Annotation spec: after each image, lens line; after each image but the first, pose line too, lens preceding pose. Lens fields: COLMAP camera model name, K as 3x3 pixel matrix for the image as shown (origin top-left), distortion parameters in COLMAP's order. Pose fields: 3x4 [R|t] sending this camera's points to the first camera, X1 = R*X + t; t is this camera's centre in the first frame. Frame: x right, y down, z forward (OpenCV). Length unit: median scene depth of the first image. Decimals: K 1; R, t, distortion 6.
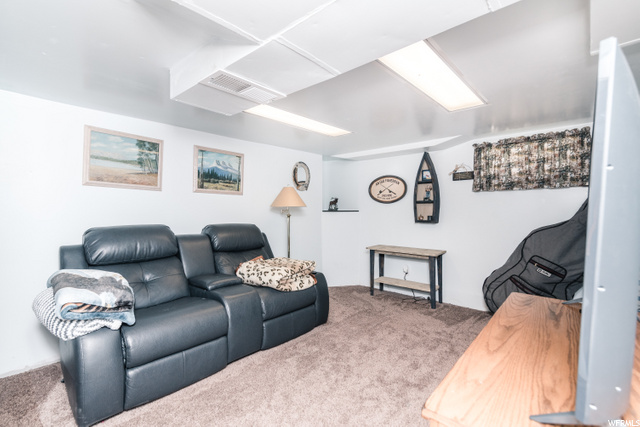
lens RADIAL K [[292.9, 0, 320.0], [0, 292.9, 213.5], [0, 0, 1]] dist [0.014585, -0.000144]
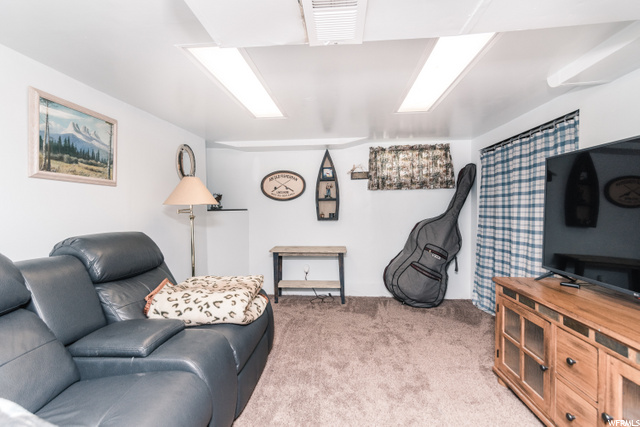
lens RADIAL K [[292.9, 0, 320.0], [0, 292.9, 213.5], [0, 0, 1]] dist [0.014585, -0.000144]
pose [[0.803170, -0.021673, 0.595356, -0.299496], [0.018130, 0.999764, 0.011936, -0.004558], [-0.595474, 0.001207, 0.803374, 0.245007]]
